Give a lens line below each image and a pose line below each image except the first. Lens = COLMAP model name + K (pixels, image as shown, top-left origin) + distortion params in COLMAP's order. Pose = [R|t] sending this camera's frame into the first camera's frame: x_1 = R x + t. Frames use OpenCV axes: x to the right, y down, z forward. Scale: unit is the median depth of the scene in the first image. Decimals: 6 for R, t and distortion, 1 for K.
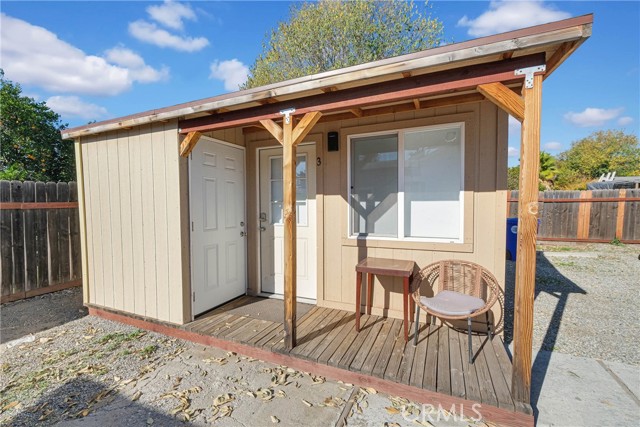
lens RADIAL K [[278.0, 0, 316.0], [0, 278.0, 214.9], [0, 0, 1]] dist [-0.001668, -0.000087]
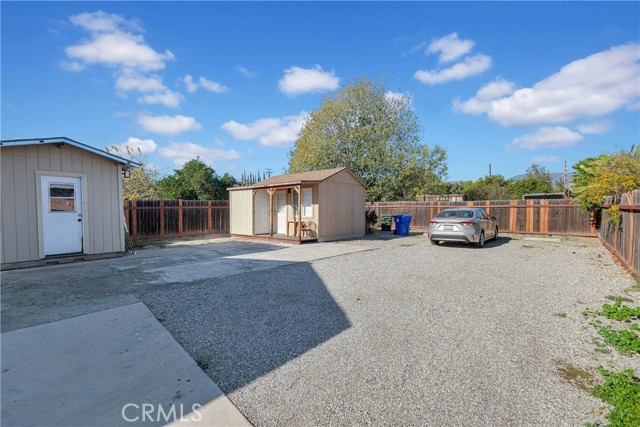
lens RADIAL K [[278.0, 0, 316.0], [0, 278.0, 214.9], [0, 0, 1]] dist [-0.001668, -0.000087]
pose [[0.953958, 0.013959, -0.299616, 1.575454], [-0.020031, 0.999651, -0.017202, 0.126232], [0.299271, 0.022412, 0.953905, -2.539763]]
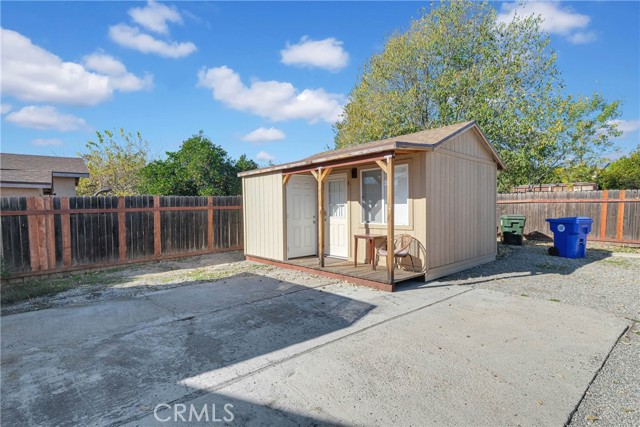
lens RADIAL K [[310.0, 0, 320.0], [0, 310.0, 213.5], [0, 0, 1]] dist [-0.001345, -0.000114]
pose [[0.918085, 0.002793, -0.396374, 0.702357], [-0.009664, 0.999836, -0.015338, 0.048961], [0.396266, 0.017912, 0.917961, -1.060087]]
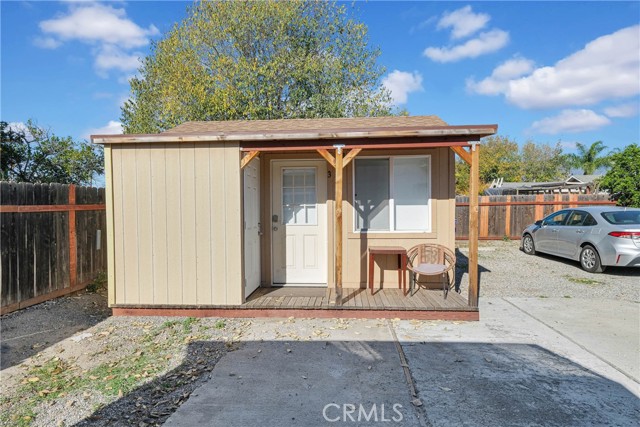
lens RADIAL K [[361.6, 0, 317.3], [0, 361.6, 213.6], [0, 0, 1]] dist [-0.000058, -0.000461]
pose [[0.940082, -0.005932, 0.340897, -0.644784], [0.013817, 0.999690, -0.020709, 0.024885], [-0.340668, 0.024178, 0.939873, -0.581282]]
